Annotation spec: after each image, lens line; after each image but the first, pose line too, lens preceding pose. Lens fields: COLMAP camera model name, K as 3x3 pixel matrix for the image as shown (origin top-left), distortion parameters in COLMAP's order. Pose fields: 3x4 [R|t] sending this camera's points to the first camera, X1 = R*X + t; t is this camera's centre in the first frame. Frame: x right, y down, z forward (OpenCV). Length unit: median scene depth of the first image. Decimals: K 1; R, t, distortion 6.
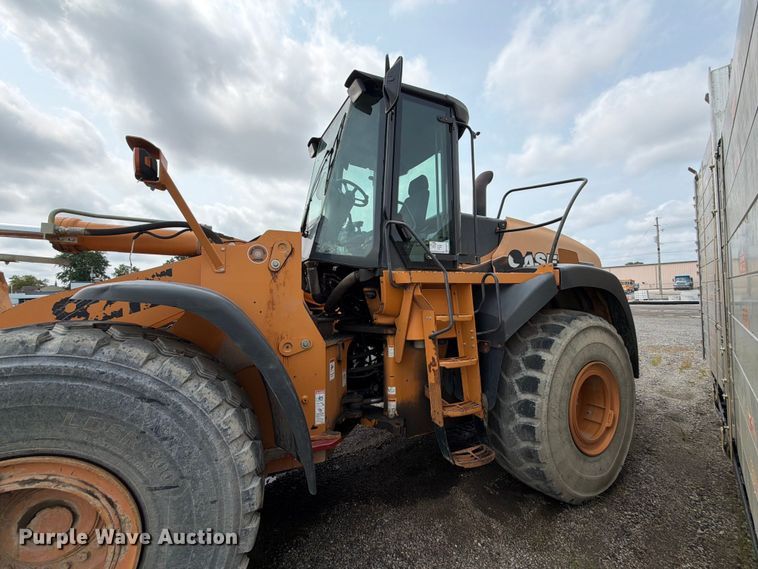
lens RADIAL K [[303.7, 0, 380.6], [0, 303.7, 284.5], [0, 0, 1]] dist [-0.001674, 0.000044]
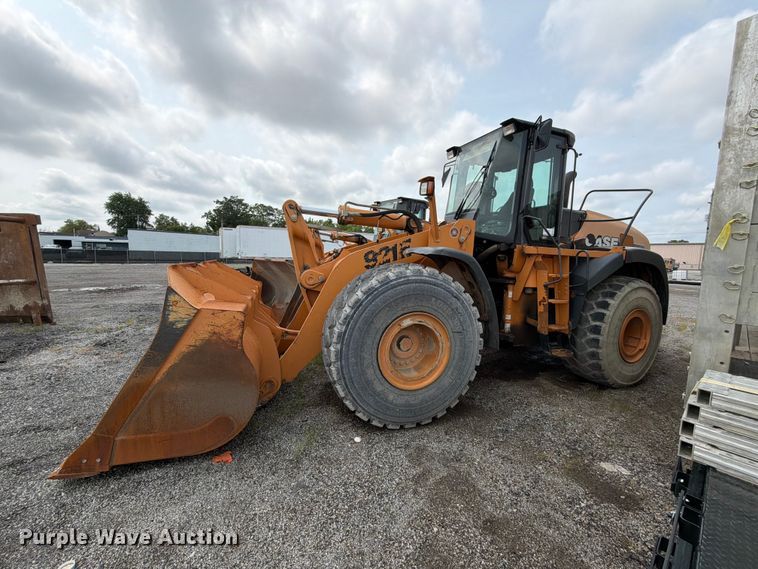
lens RADIAL K [[303.7, 0, 383.3], [0, 303.7, 286.0], [0, 0, 1]] dist [-0.001674, 0.000044]
pose [[0.995796, 0.067507, -0.061914, -0.554772], [-0.059132, 0.989966, 0.128342, 0.005851], [0.069957, -0.124141, 0.989795, -0.674932]]
